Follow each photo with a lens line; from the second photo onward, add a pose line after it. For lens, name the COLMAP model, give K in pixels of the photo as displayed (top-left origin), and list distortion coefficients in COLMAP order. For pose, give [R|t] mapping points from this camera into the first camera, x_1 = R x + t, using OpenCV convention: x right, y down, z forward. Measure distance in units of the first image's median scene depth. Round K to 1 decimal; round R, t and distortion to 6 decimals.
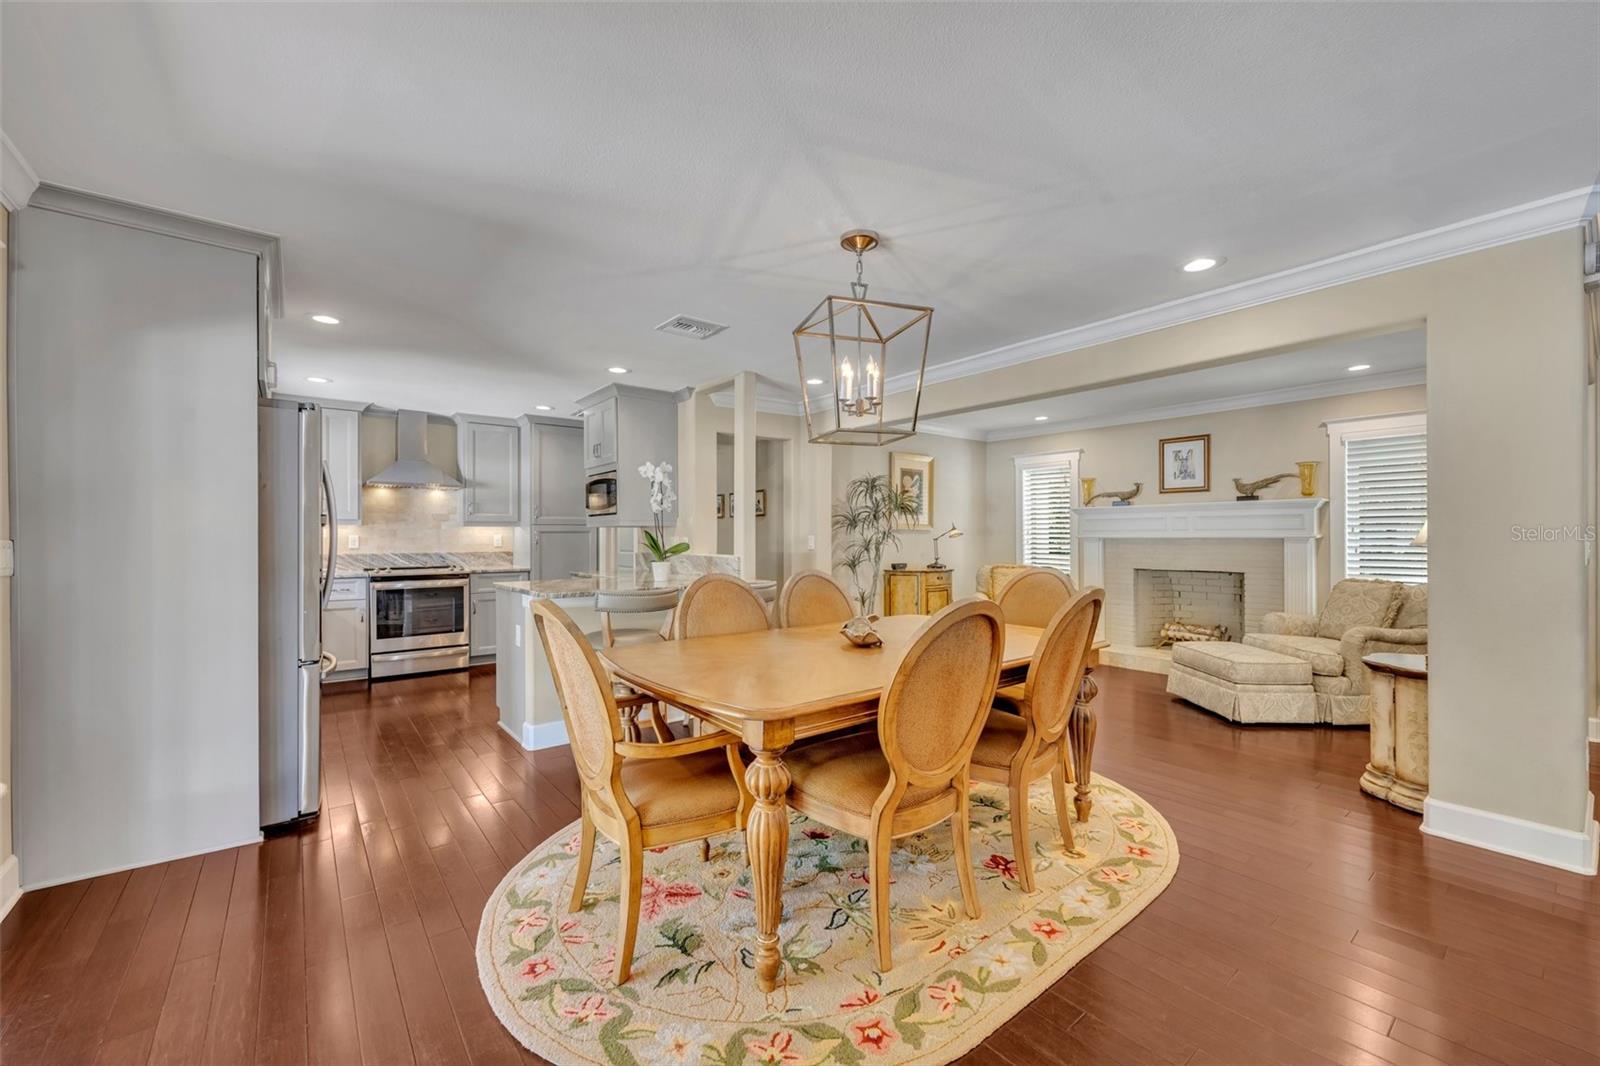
lens RADIAL K [[640.5, 0, 804.4], [0, 640.5, 535.9], [0, 0, 1]] dist [-0.003303, 0.000424]
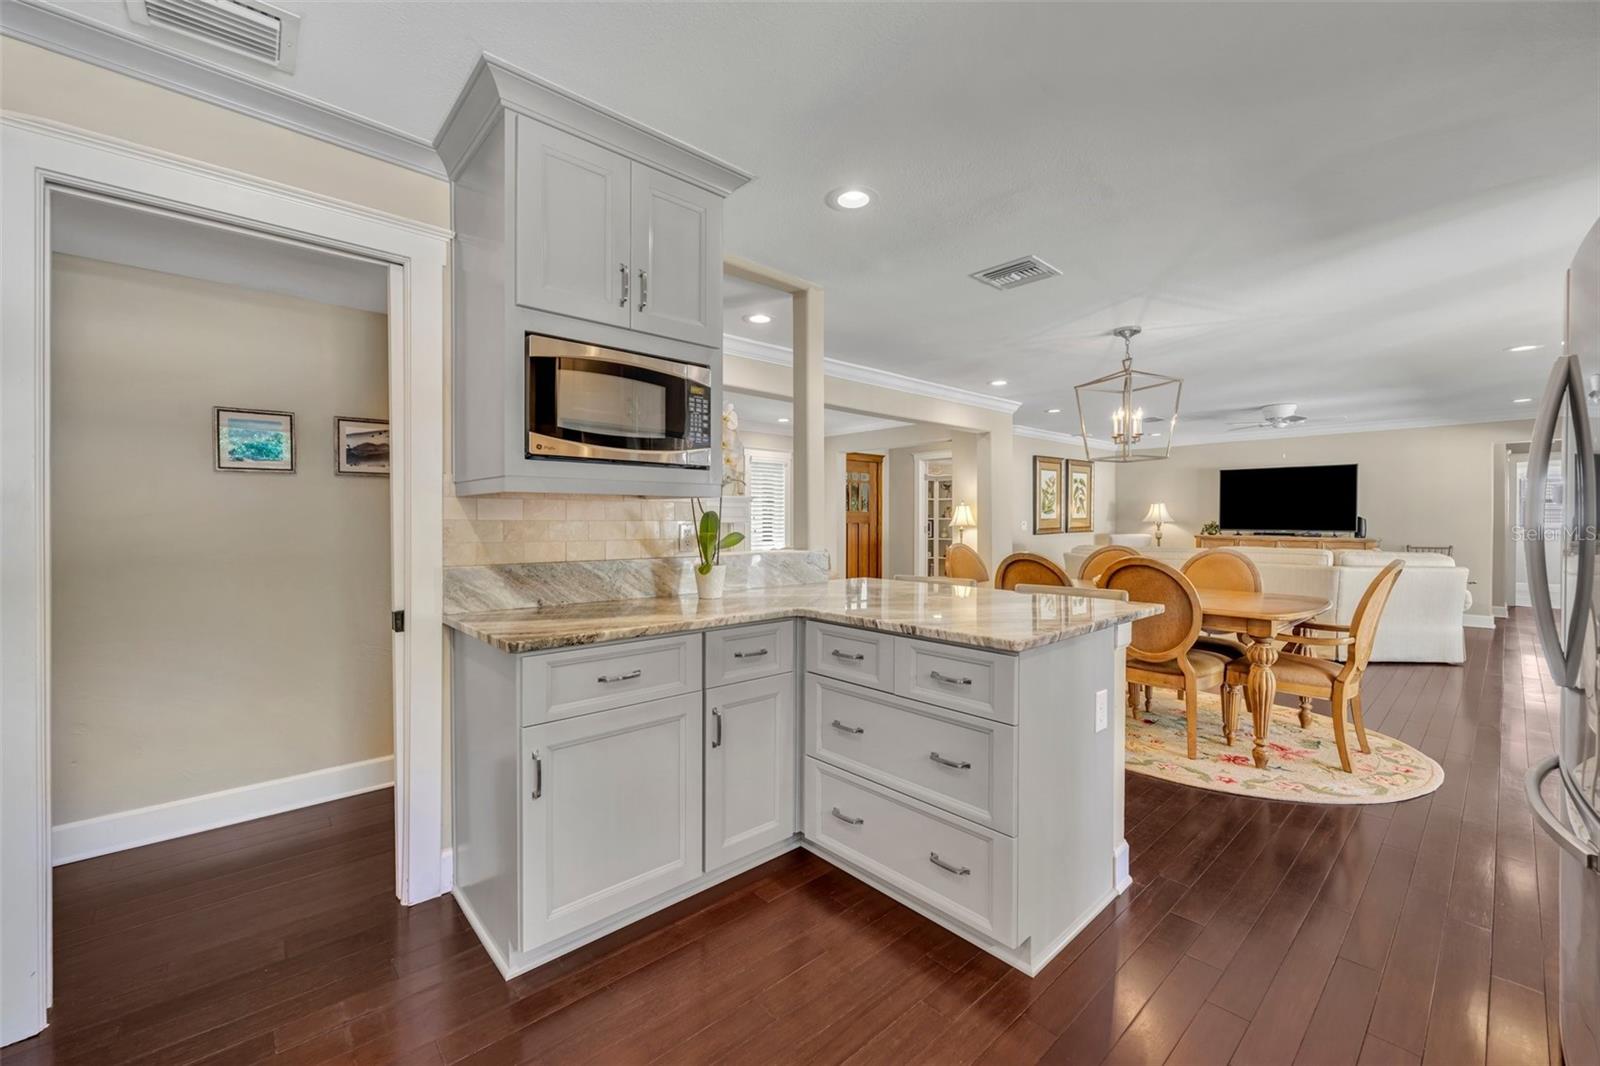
lens RADIAL K [[640.5, 0, 791.9], [0, 640.5, 524.7], [0, 0, 1]] dist [-0.003303, 0.000424]
pose [[-0.051943, -0.004493, 0.998640, -0.640947], [-0.003175, 0.999986, 0.004334, 0.000764], [-0.998645, -0.002946, -0.051957, 0.855632]]
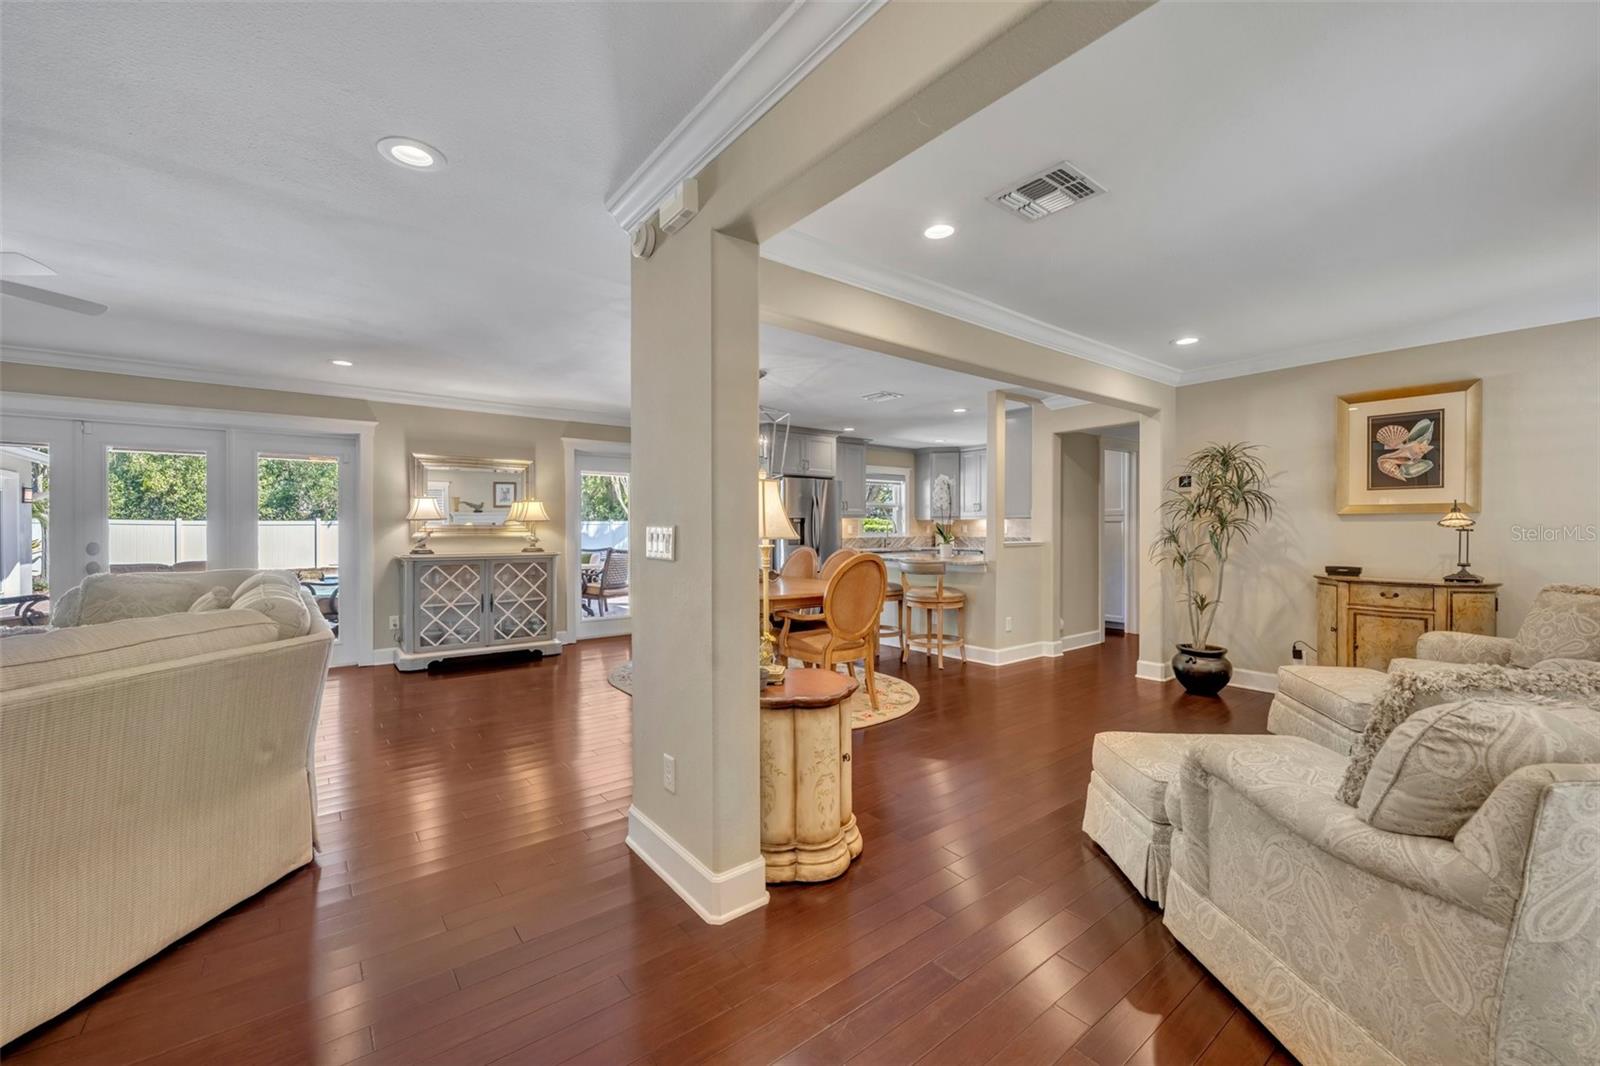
lens RADIAL K [[640.5, 0, 796.4], [0, 640.5, 535.3], [0, 0, 1]] dist [-0.003303, 0.000424]
pose [[-0.012380, 0.012443, -0.999846, 0.909681], [0.004361, 0.999914, 0.012390, 0.000793], [0.999914, -0.004207, -0.012434, 0.514754]]
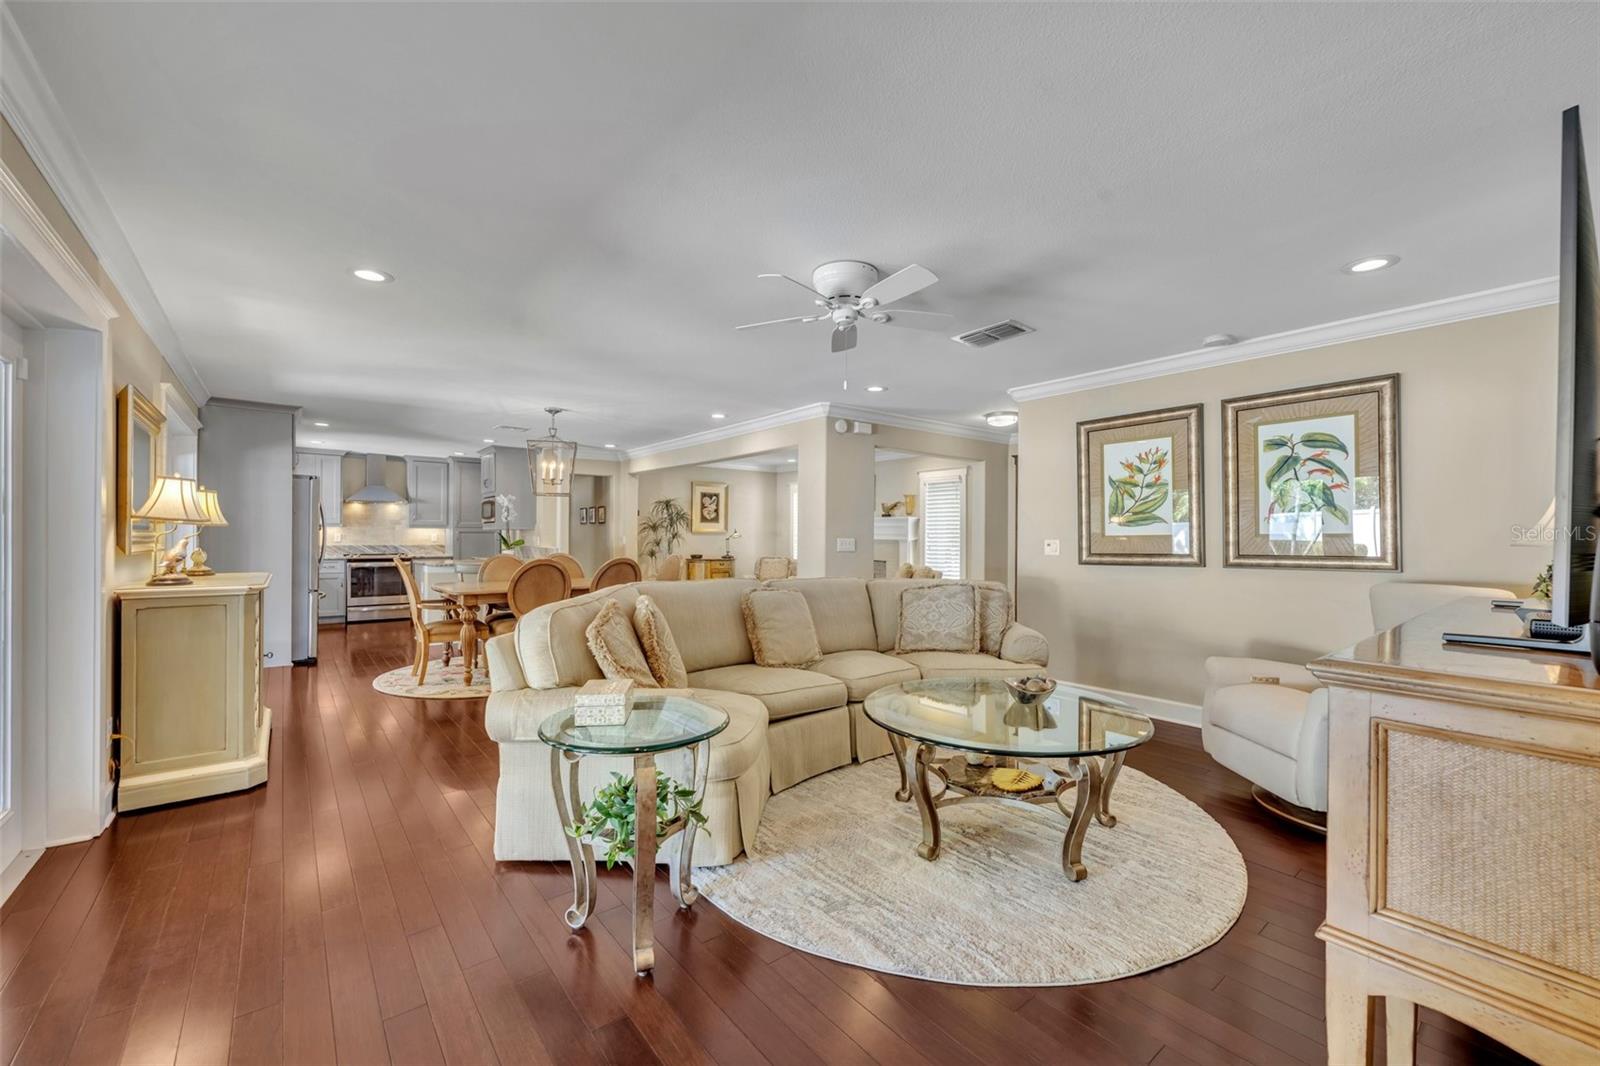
lens RADIAL K [[640.5, 0, 804.2], [0, 640.5, 536.6], [0, 0, 1]] dist [-0.003303, 0.000424]
pose [[0.999924, 0.008693, 0.008696, 0.443776], [-0.008708, 0.999961, 0.001695, -0.005758], [-0.008681, -0.001770, 0.999961, -0.602426]]
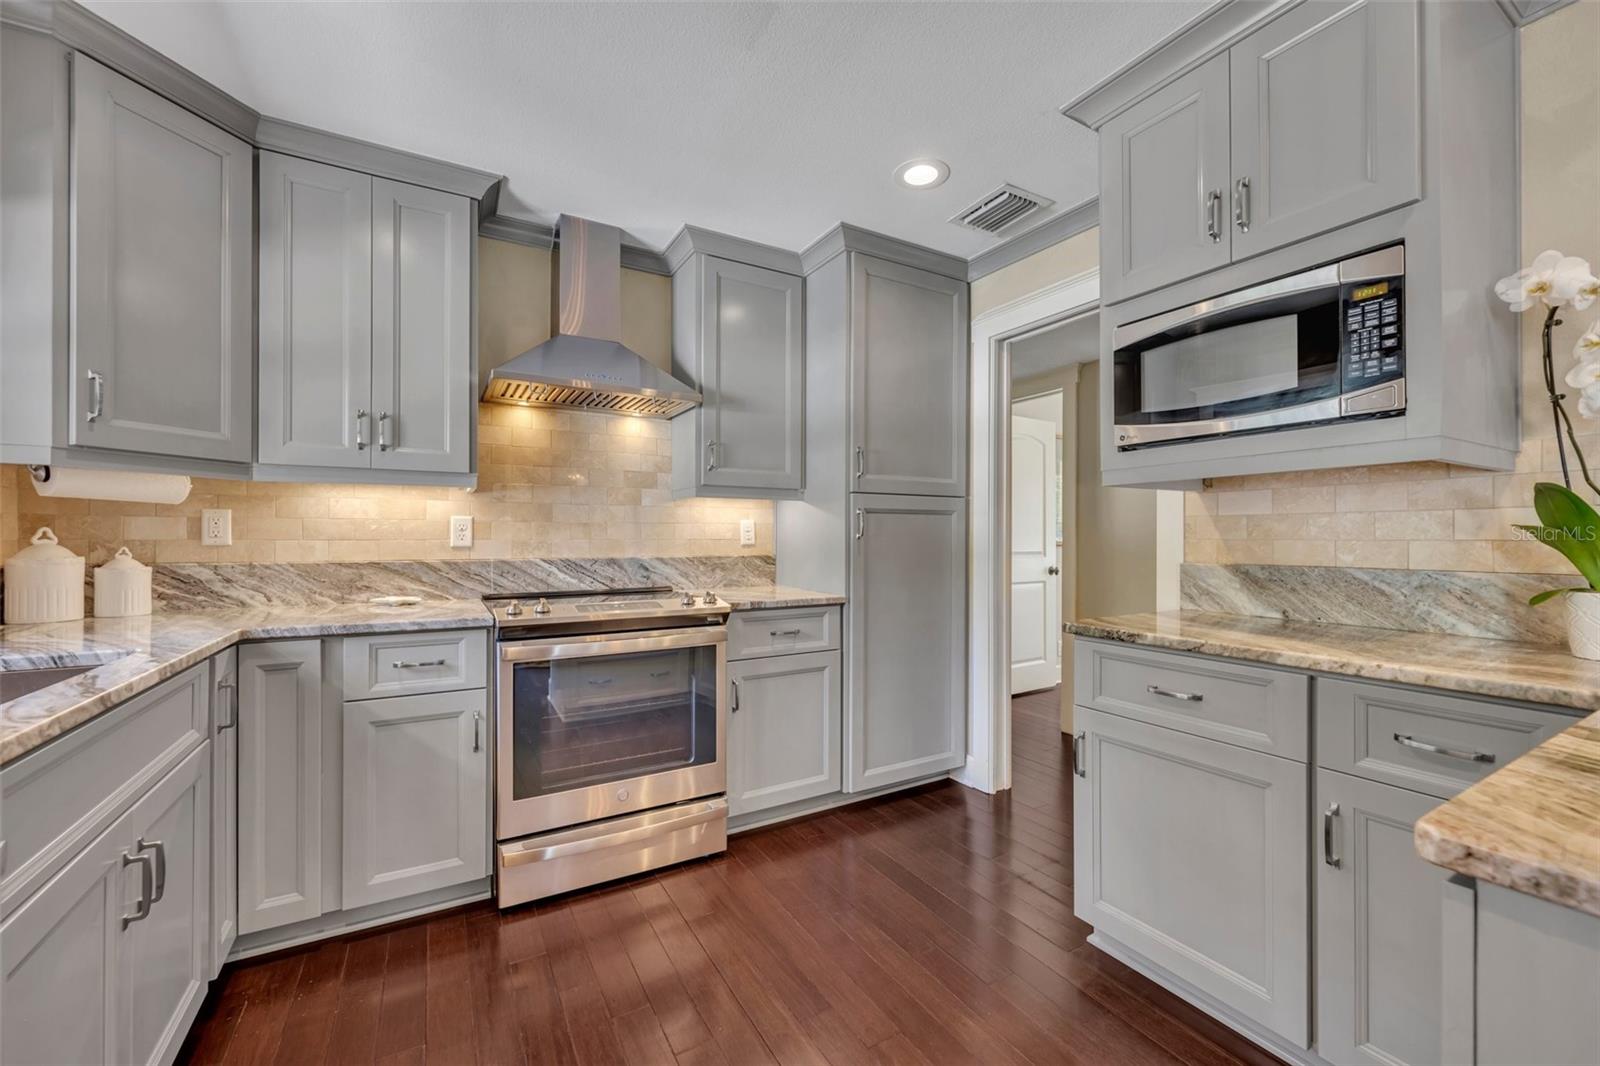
lens RADIAL K [[640.5, 0, 799.2], [0, 640.5, 536.6], [0, 0, 1]] dist [-0.003303, 0.000424]
pose [[0.988944, 0.002801, -0.148265, -0.435862], [-0.003002, 0.999995, -0.001126, 0.012917], [0.148261, 0.001559, 0.988947, 0.637289]]
